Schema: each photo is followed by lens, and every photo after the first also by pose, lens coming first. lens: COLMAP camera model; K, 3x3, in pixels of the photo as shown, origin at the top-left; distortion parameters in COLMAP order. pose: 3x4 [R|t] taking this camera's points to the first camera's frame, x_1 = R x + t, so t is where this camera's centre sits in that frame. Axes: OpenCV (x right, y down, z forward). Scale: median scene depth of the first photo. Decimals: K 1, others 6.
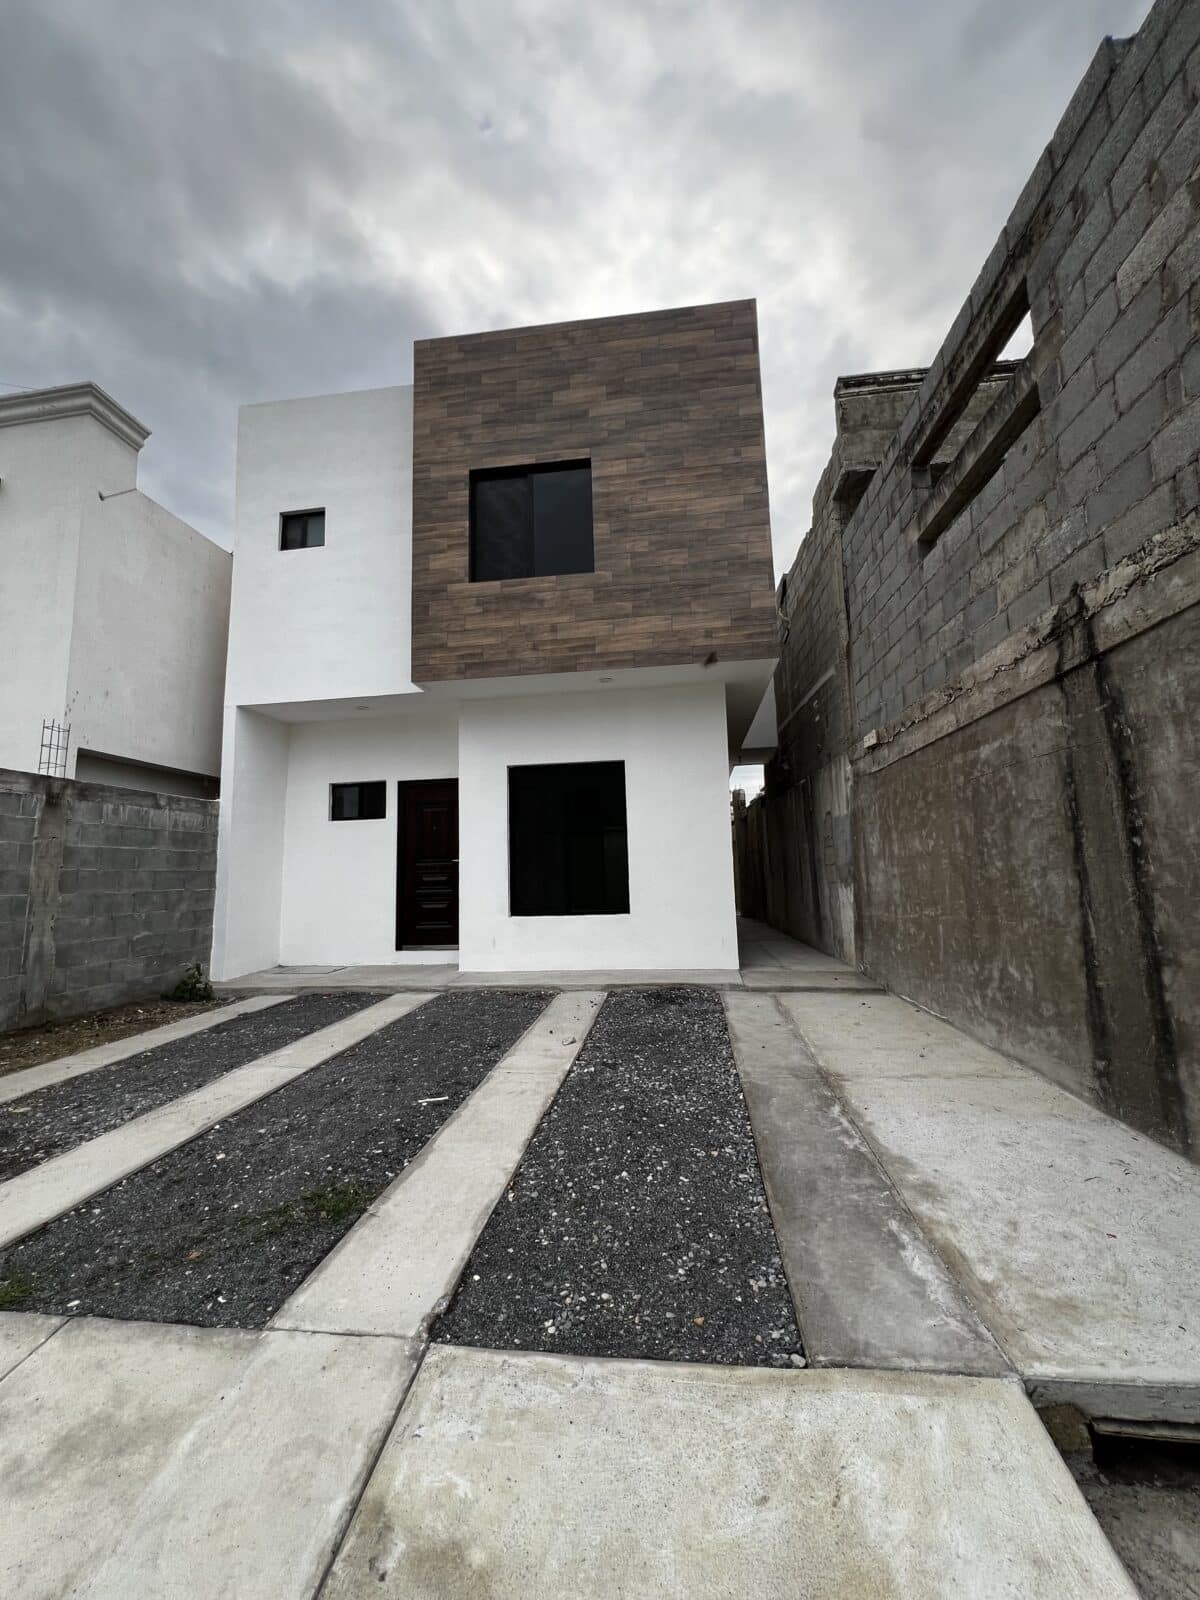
lens RADIAL K [[640.7, 0, 587.5], [0, 640.7, 796.7], [0, 0, 1]] dist [-0.005562, 0.001757]
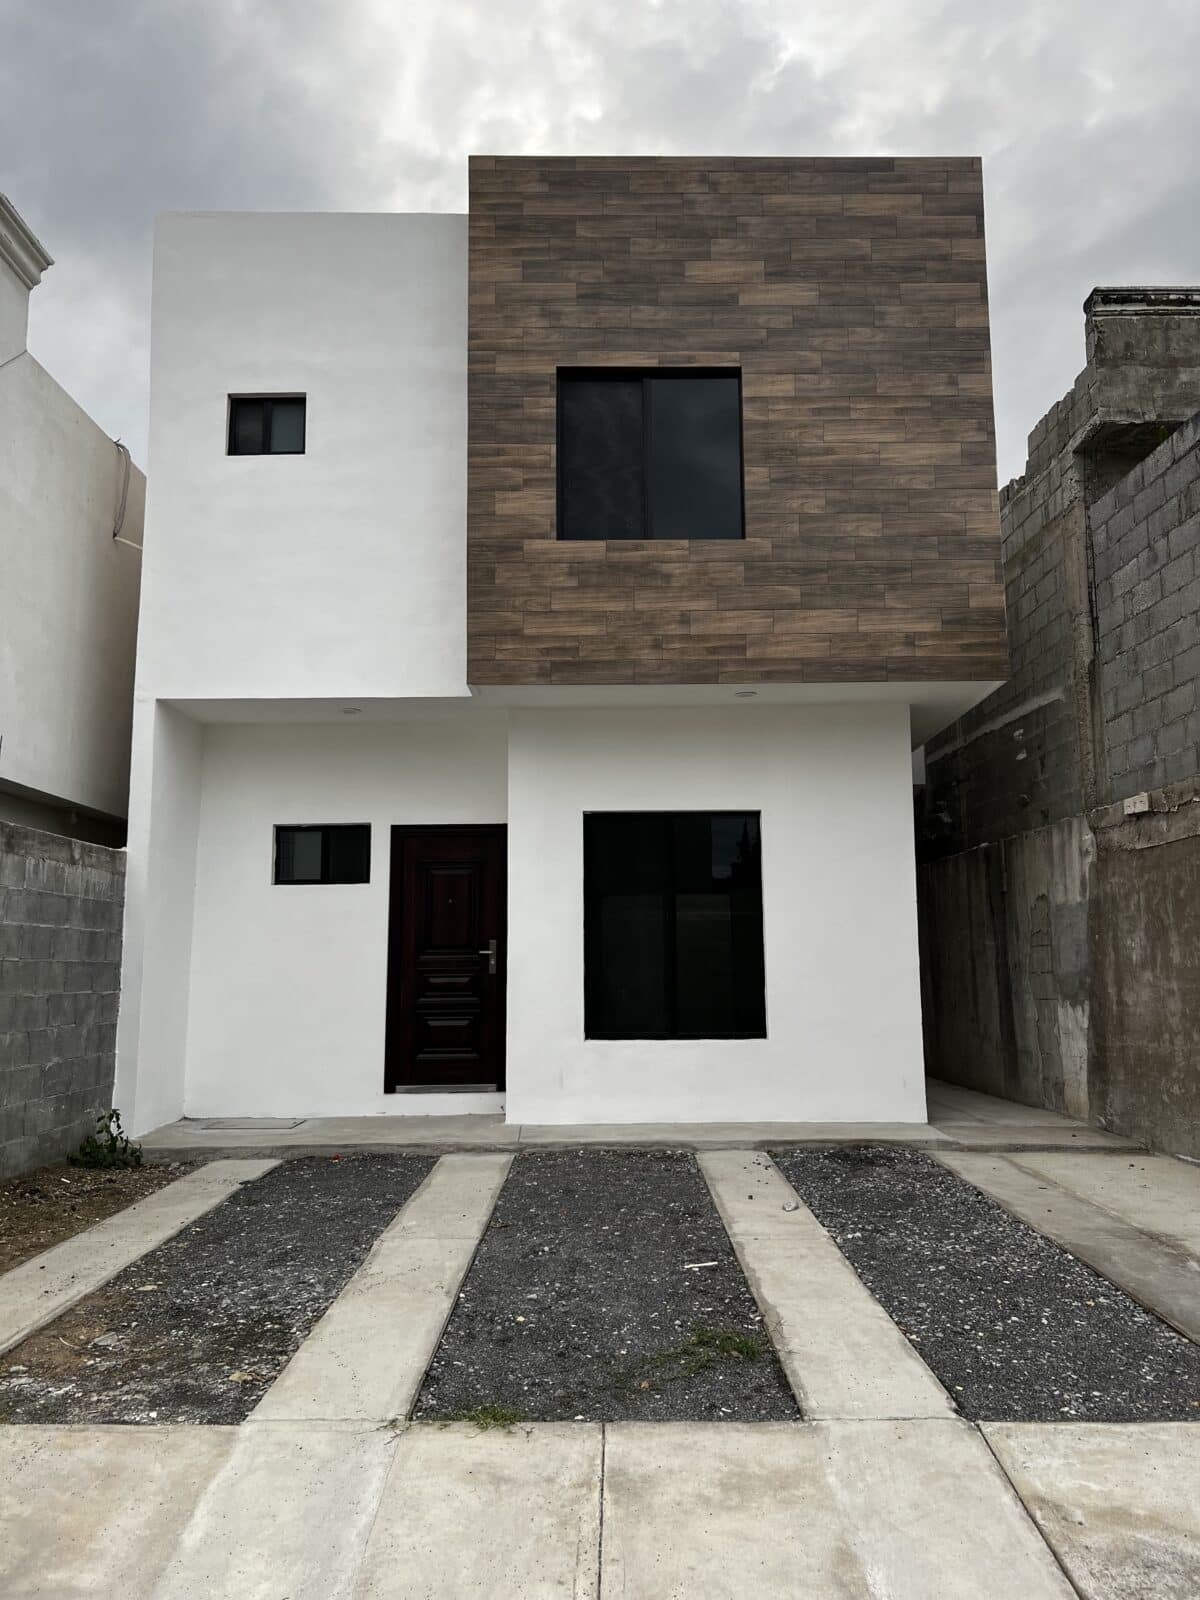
lens RADIAL K [[1183.6, 0, 597.9], [0, 1183.6, 811.0], [0, 0, 1]] dist [0.040571, -0.039440]
pose [[0.991612, 0.037969, 0.123547, -0.291873], [-0.036093, 0.999197, -0.017388, -0.031448], [-0.124108, 0.012783, 0.992186, -0.237215]]
